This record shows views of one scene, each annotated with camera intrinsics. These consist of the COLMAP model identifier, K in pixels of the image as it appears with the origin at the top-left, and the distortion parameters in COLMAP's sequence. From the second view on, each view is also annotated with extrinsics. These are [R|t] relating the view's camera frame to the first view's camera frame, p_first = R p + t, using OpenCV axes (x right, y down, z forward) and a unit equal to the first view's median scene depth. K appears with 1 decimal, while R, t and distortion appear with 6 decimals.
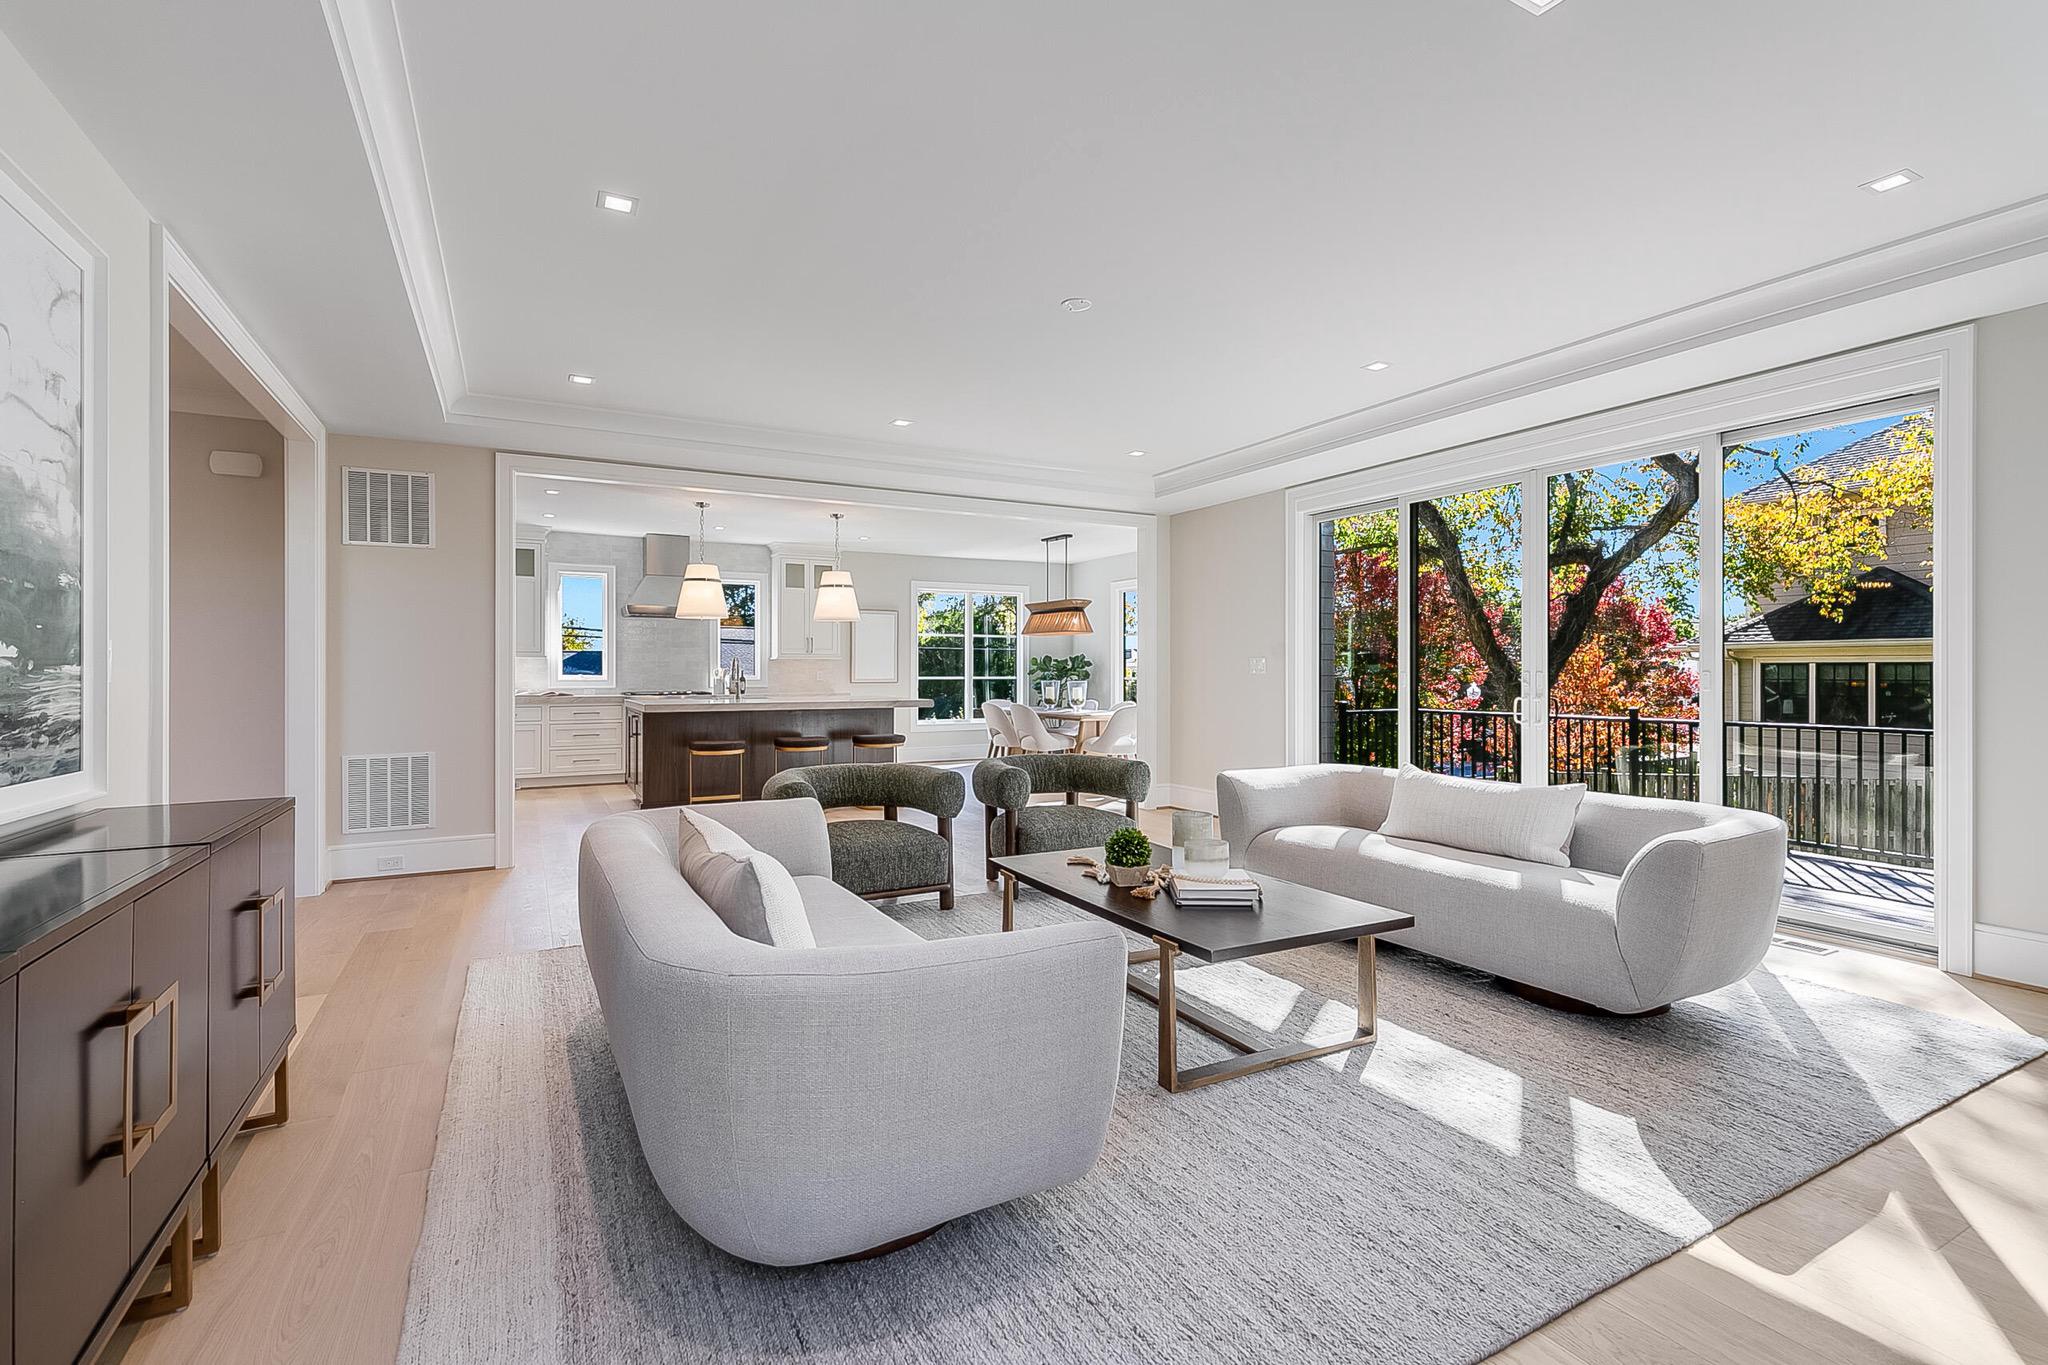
lens RADIAL K [[923.5, 0, 1025.0], [0, 923.5, 674.2], [0, 0, 1]] dist [0.009562, -0.000160]
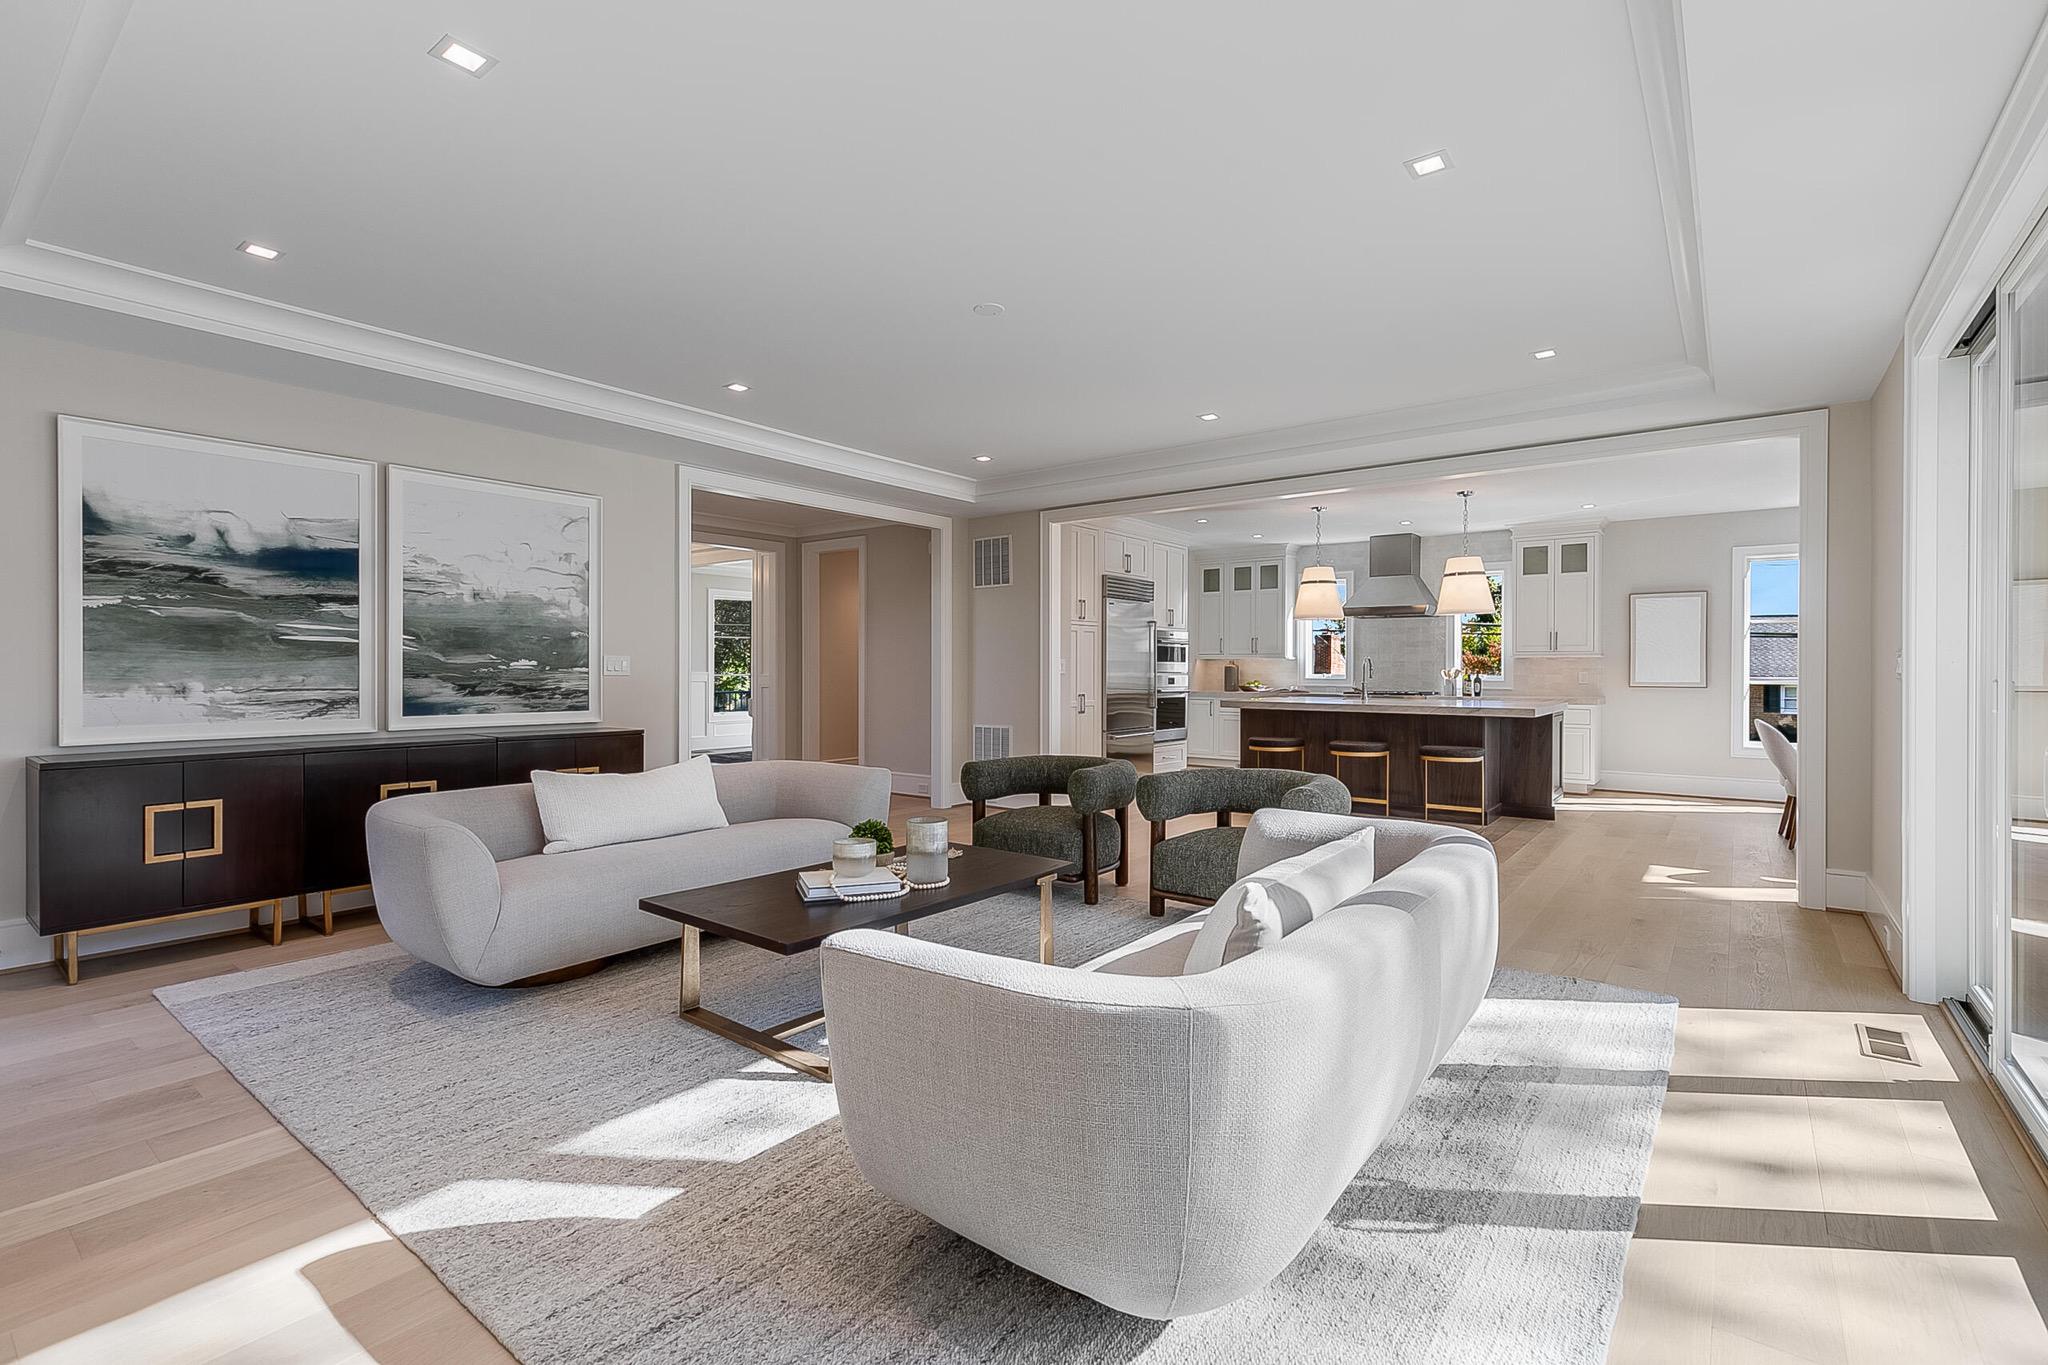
lens RADIAL K [[923.5, 0, 1025.0], [0, 923.5, 674.2], [0, 0, 1]] dist [0.009562, -0.000160]
pose [[0.403096, 0.007290, -0.915128, 0.397179], [-0.006266, 0.999967, 0.005206, -0.002875], [0.915136, 0.003636, 0.403129, 0.251167]]
